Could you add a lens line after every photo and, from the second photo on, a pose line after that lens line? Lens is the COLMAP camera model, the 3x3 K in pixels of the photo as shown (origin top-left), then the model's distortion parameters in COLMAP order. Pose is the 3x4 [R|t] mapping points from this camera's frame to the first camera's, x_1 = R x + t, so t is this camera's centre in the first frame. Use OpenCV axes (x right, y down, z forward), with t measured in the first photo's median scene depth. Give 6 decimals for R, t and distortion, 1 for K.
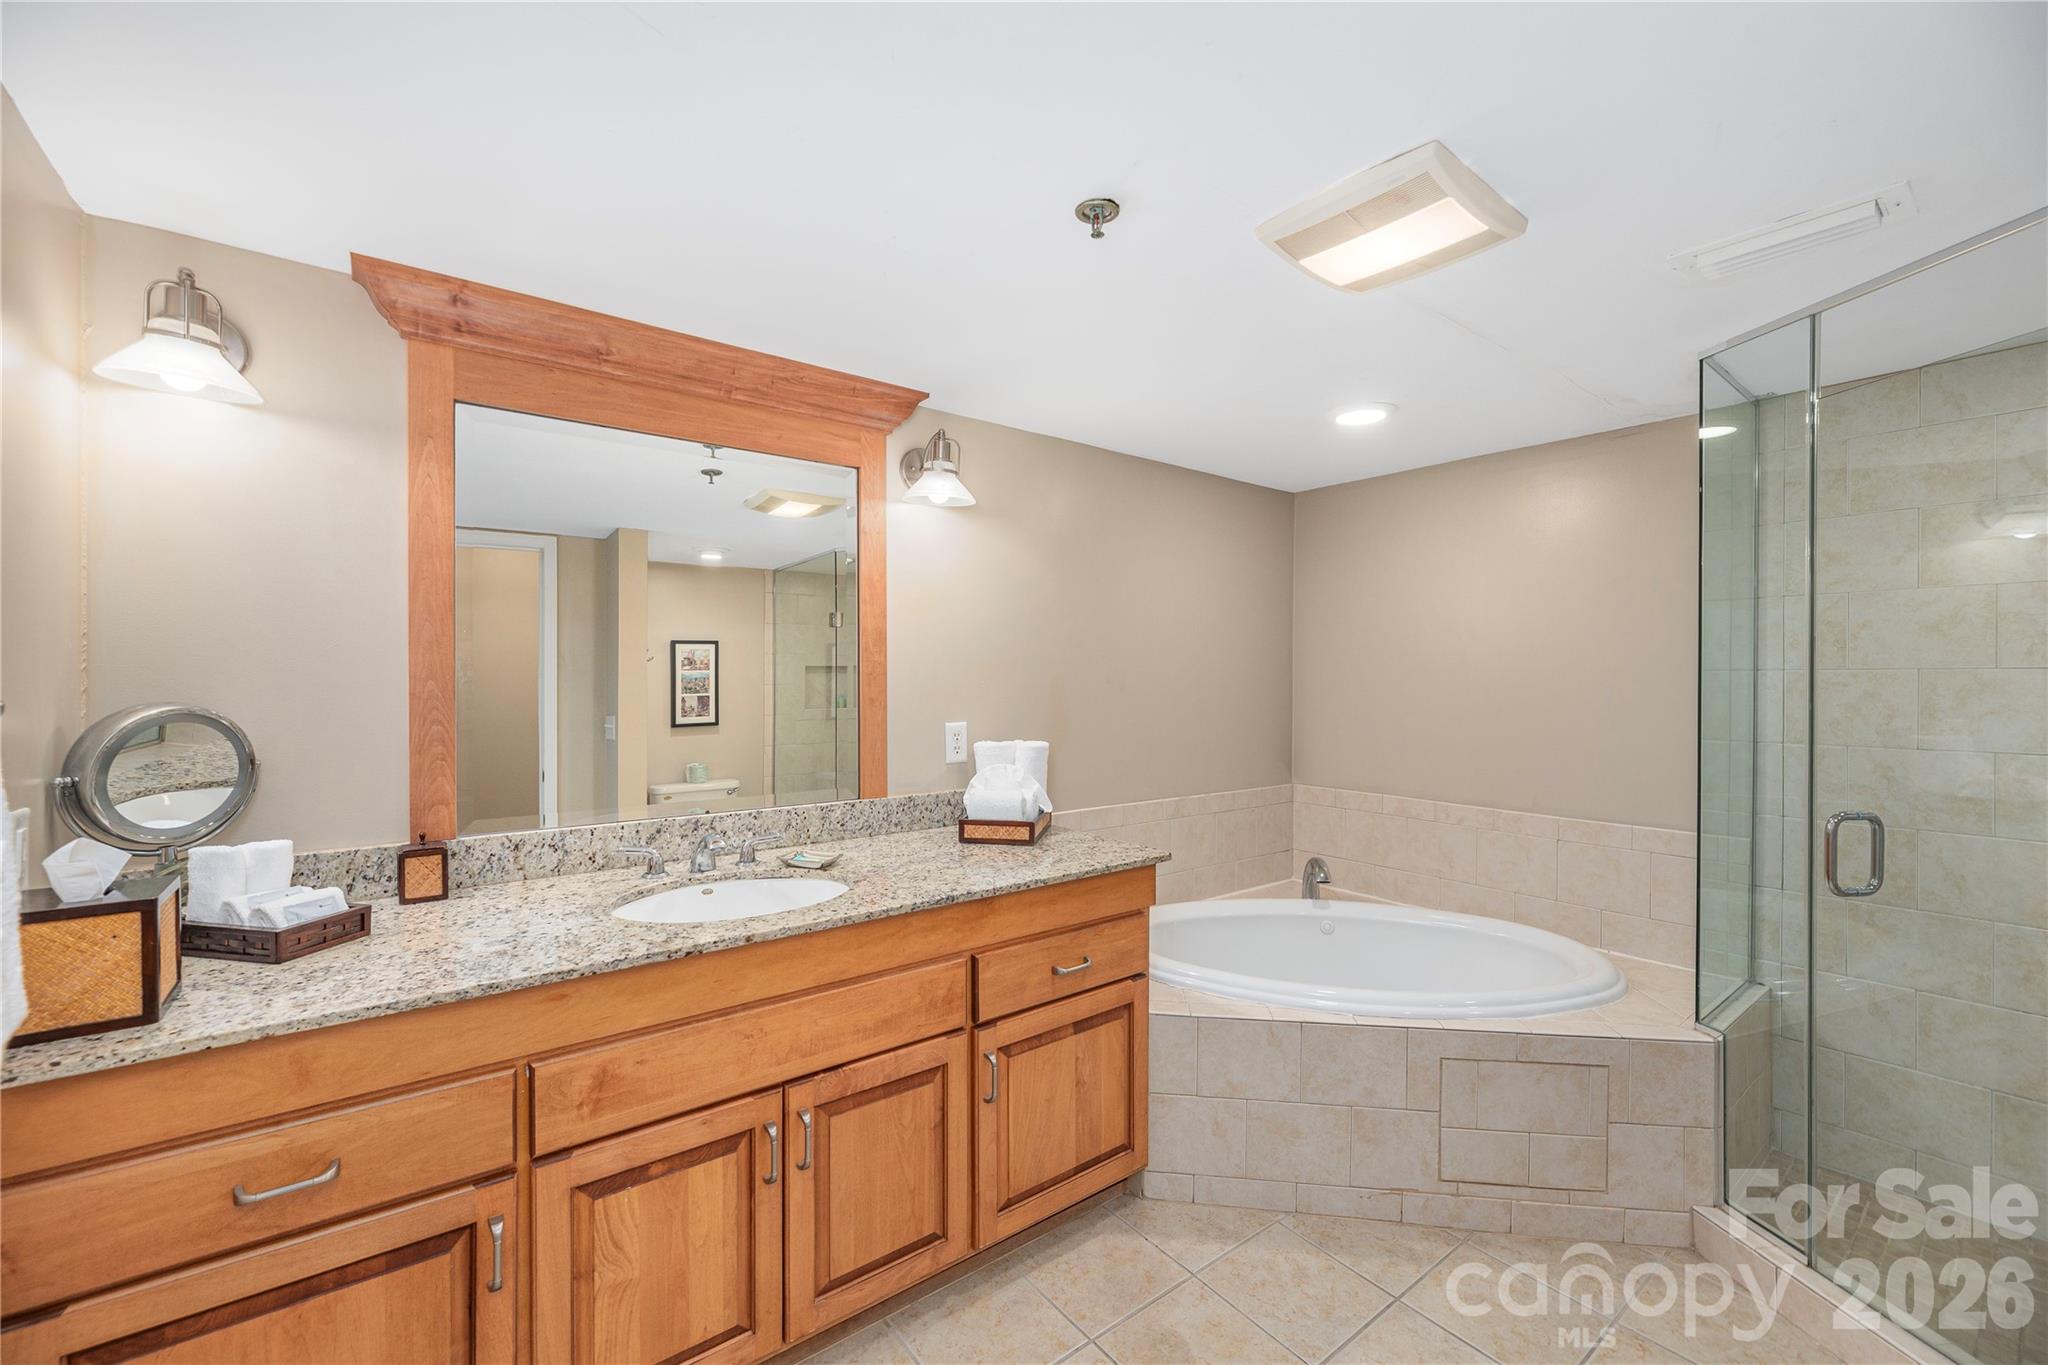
lens RADIAL K [[833.6, 0, 1025.1], [0, 833.6, 683.3], [0, 0, 1]] dist [-0.001697, -0.000027]
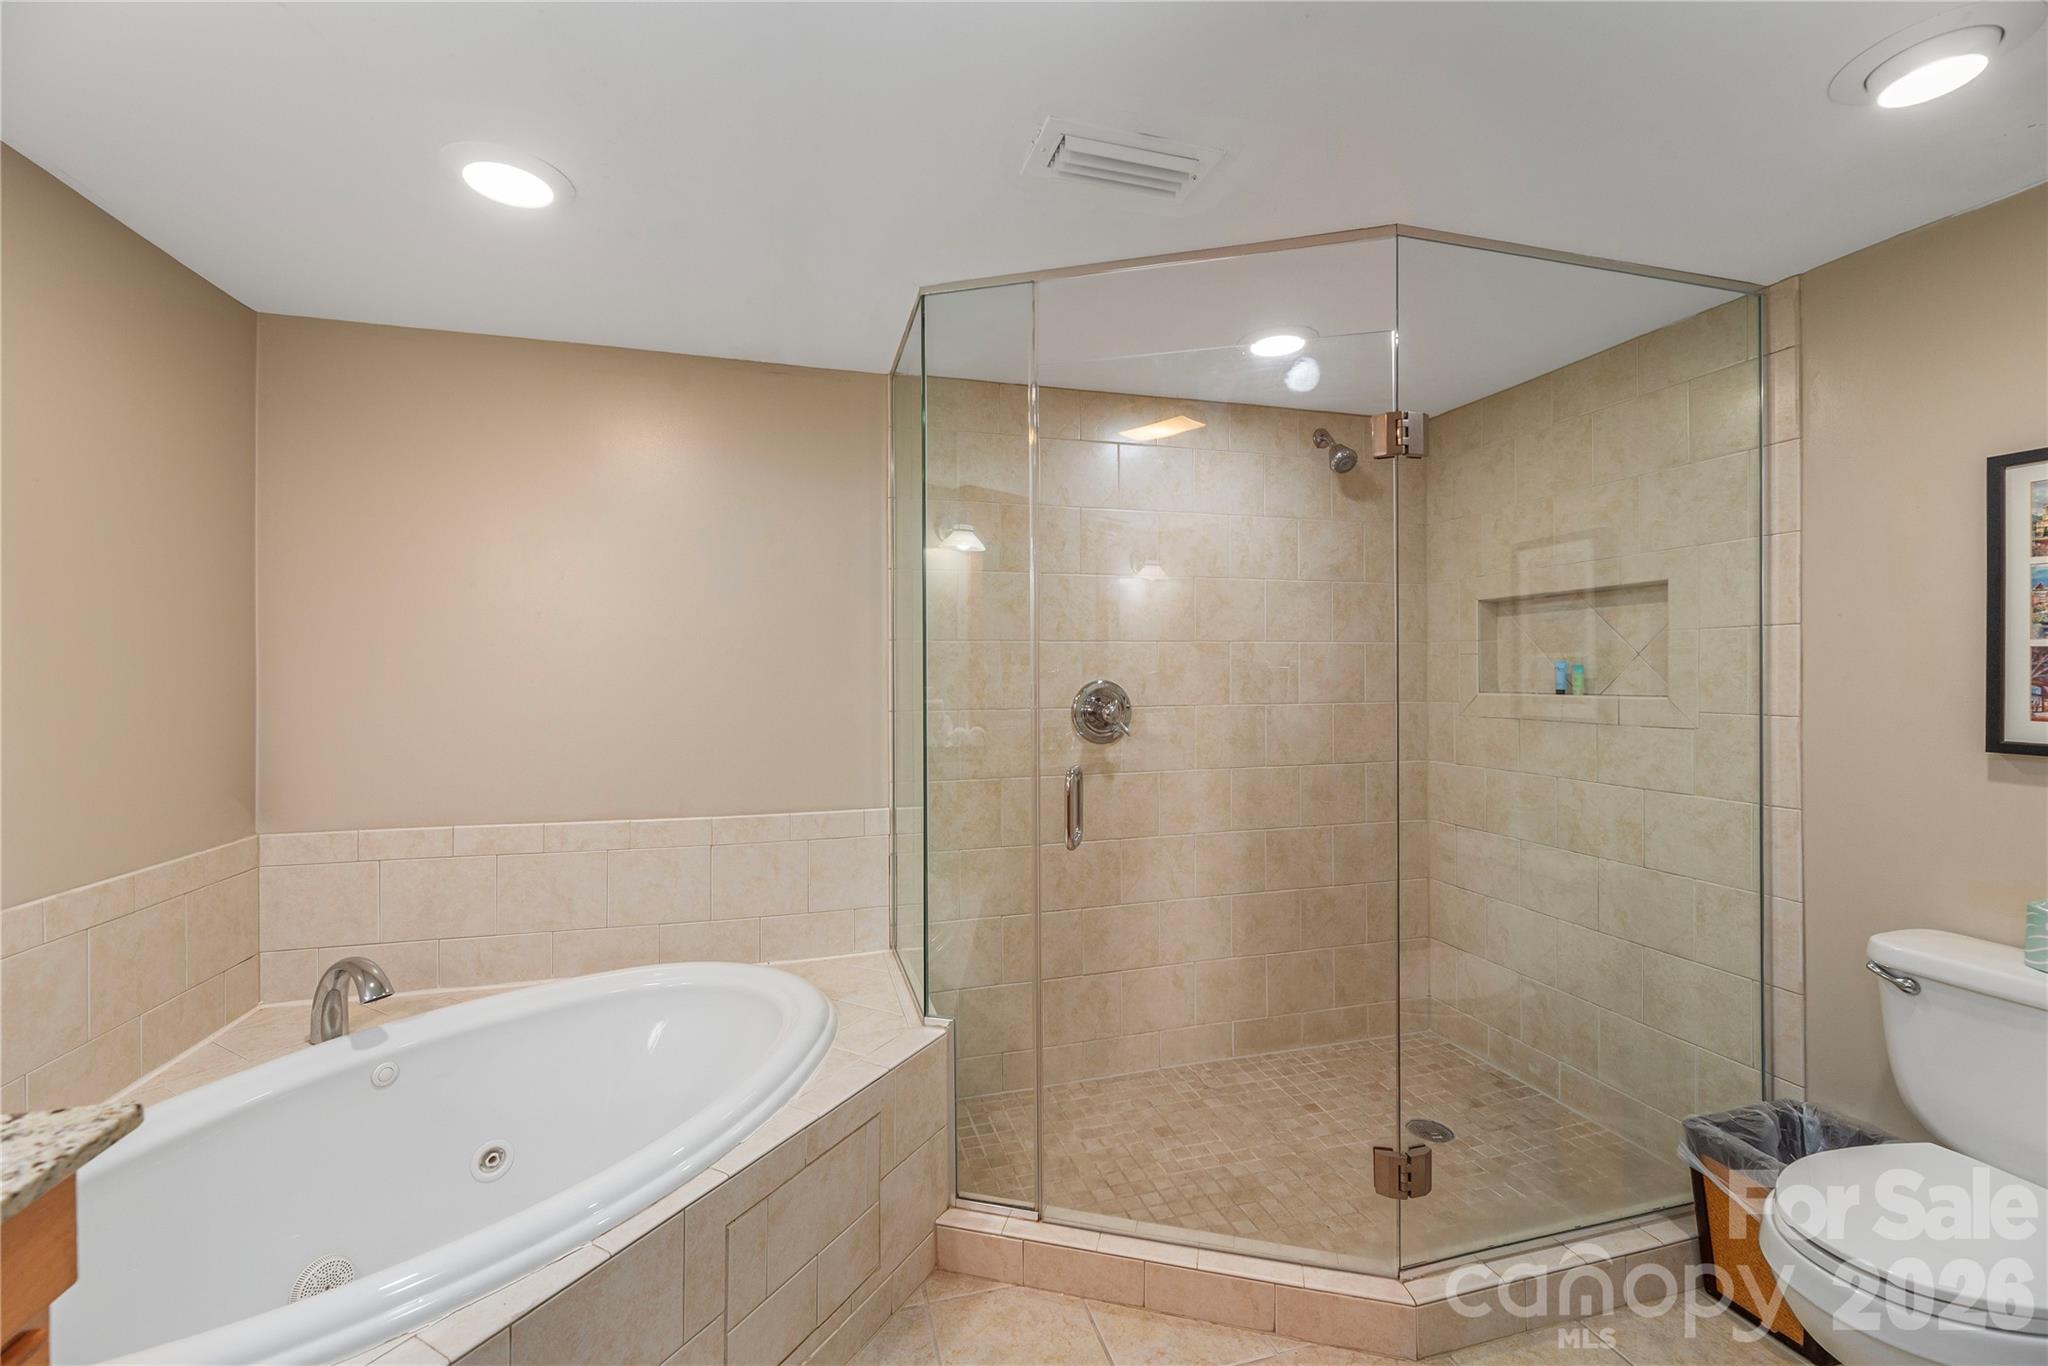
lens RADIAL K [[833.6, 0, 1015.8], [0, 833.6, 676.4], [0, 0, 1]] dist [-0.001697, -0.000027]
pose [[0.372485, -0.007680, 0.928006, -0.005272], [0.005388, 0.999967, 0.006113, 0.017285], [-0.928022, 0.002723, 0.372514, 0.382254]]
